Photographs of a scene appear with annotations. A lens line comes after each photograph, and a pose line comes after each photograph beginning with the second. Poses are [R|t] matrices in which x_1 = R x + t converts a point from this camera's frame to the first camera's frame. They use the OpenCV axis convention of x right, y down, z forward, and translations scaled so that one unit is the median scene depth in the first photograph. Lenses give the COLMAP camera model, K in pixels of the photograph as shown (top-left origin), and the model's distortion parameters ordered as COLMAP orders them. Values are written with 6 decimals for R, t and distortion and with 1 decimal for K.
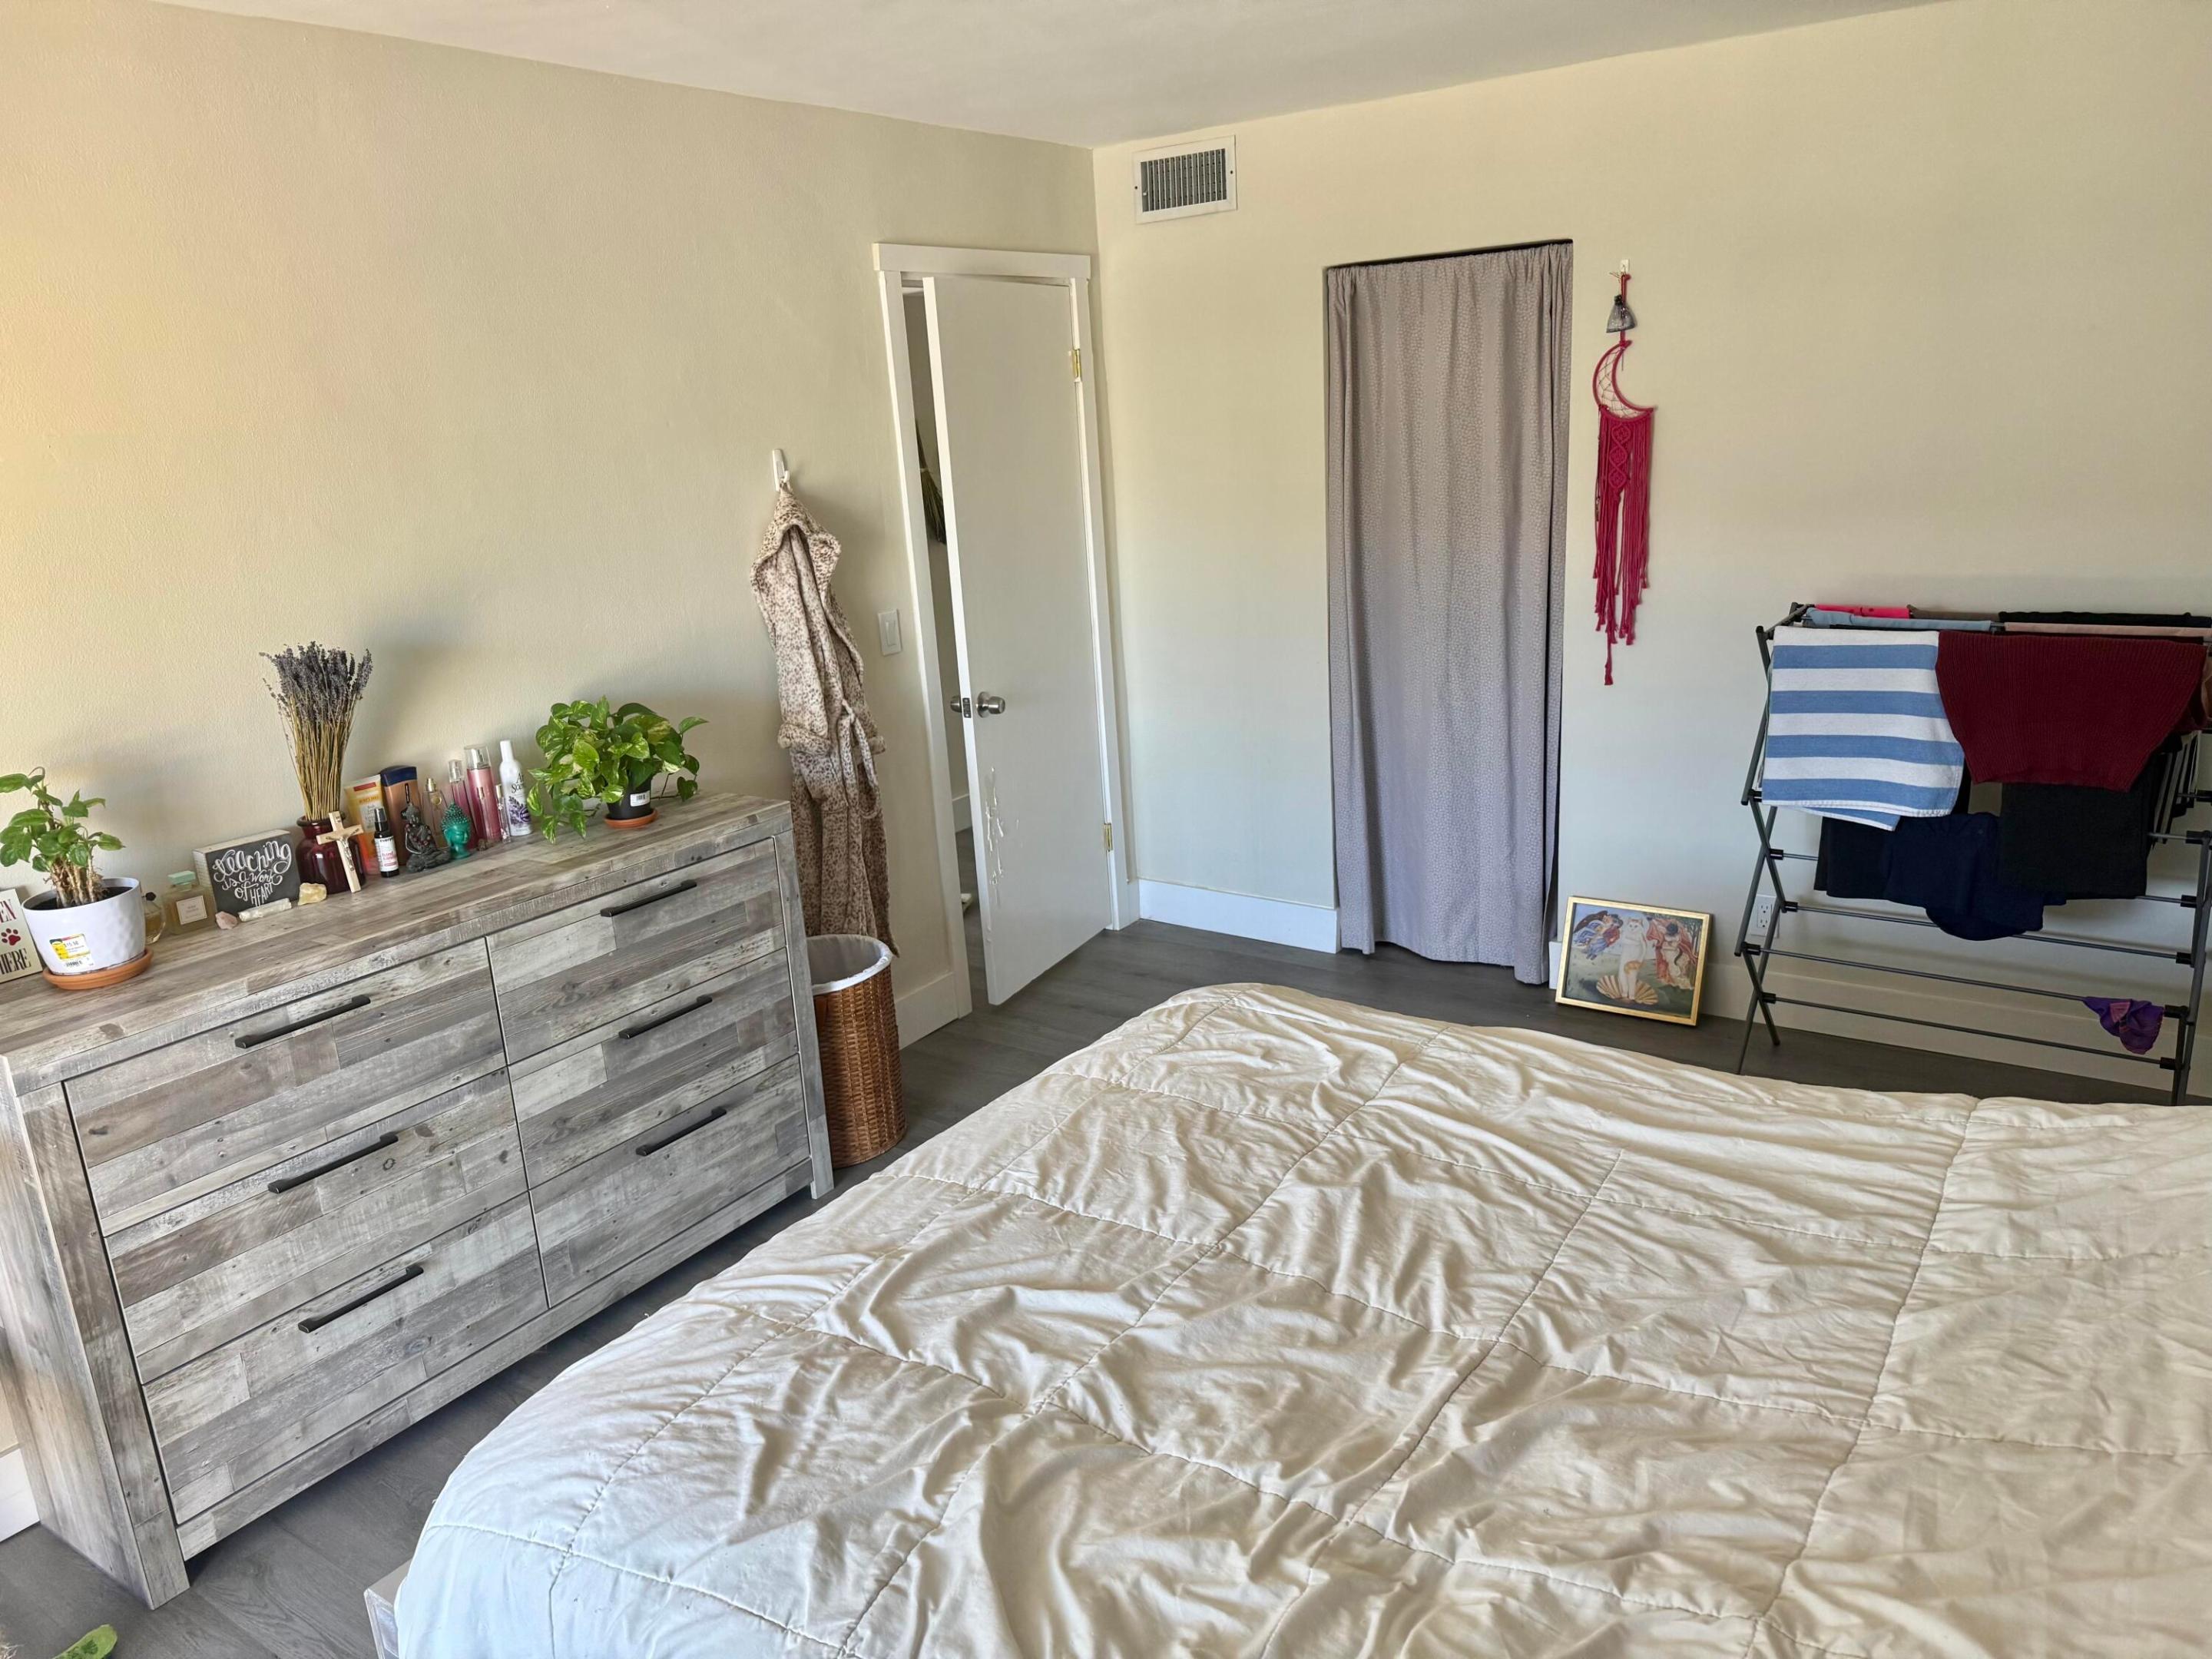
lens RADIAL K [[1581.2, 0, 1109.2], [0, 1581.2, 823.7], [0, 0, 1]] dist [0.046787, -0.058231]
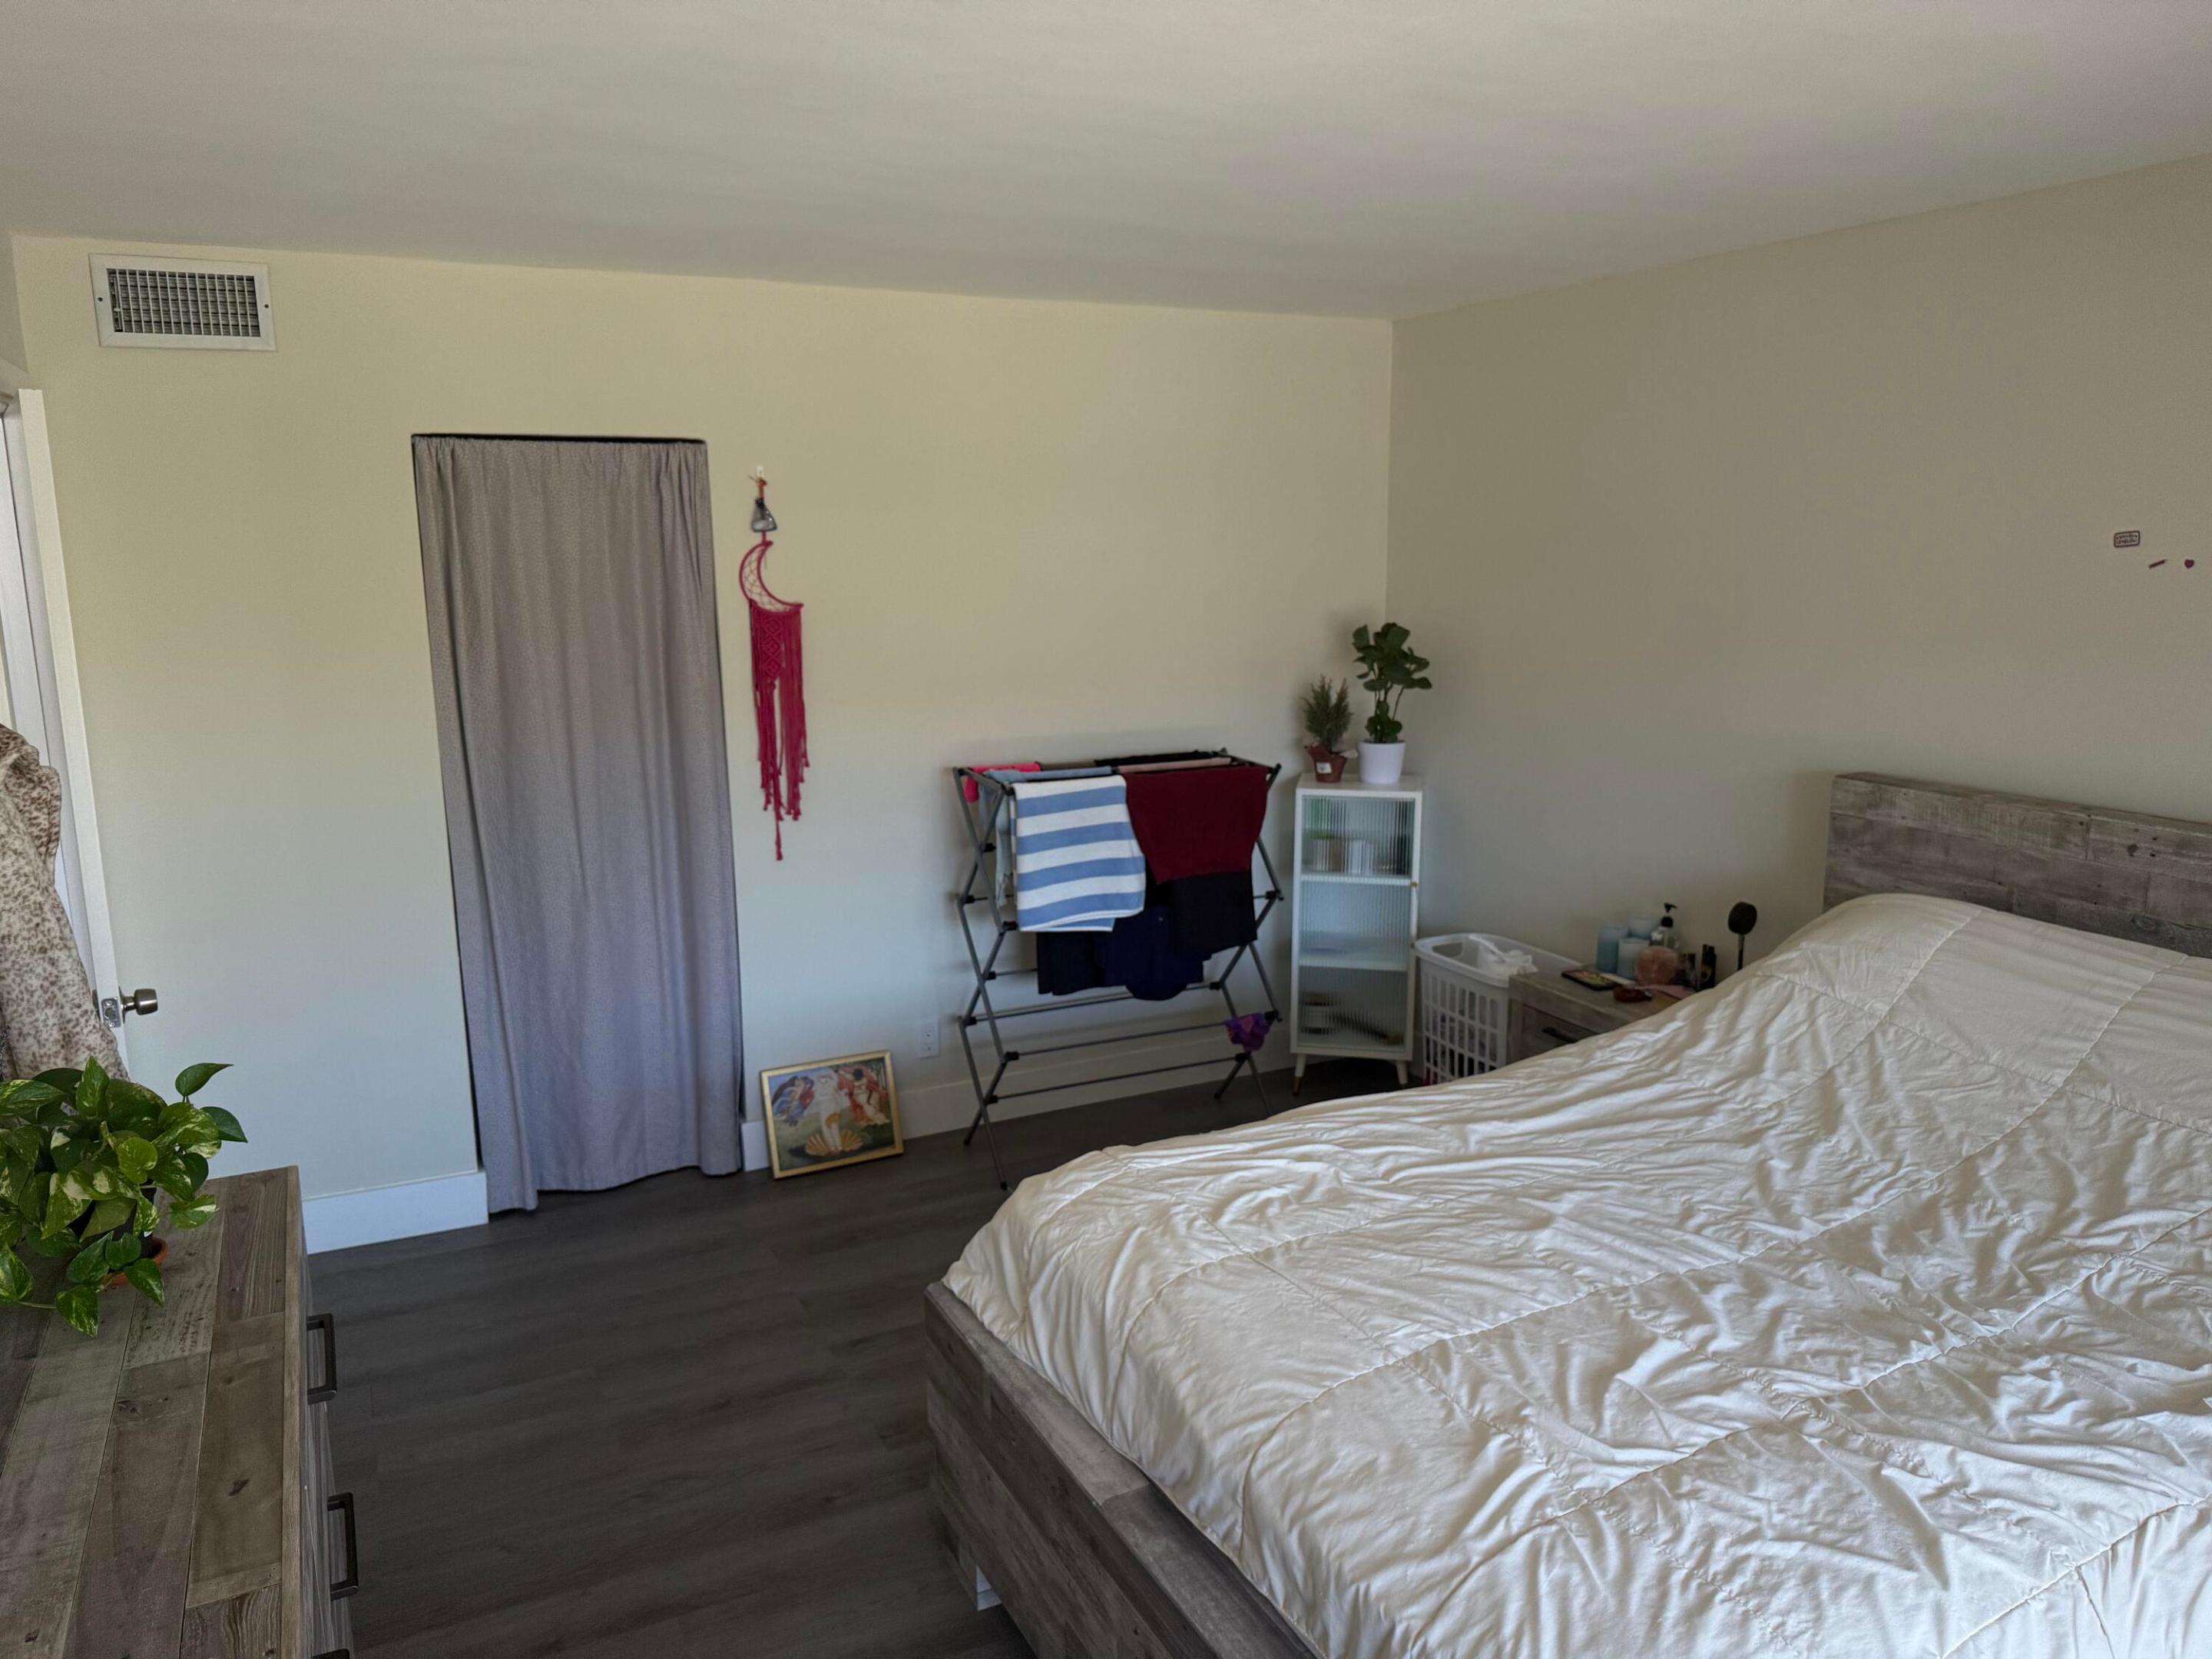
lens RADIAL K [[1581.2, 0, 1115.4], [0, 1581.2, 831.4], [0, 0, 1]] dist [0.046787, -0.058231]
pose [[0.463020, -0.106526, 0.879923, -0.515745], [0.209462, 0.977783, 0.008153, -0.070217], [-0.861242, 0.180535, 0.475046, 0.319484]]
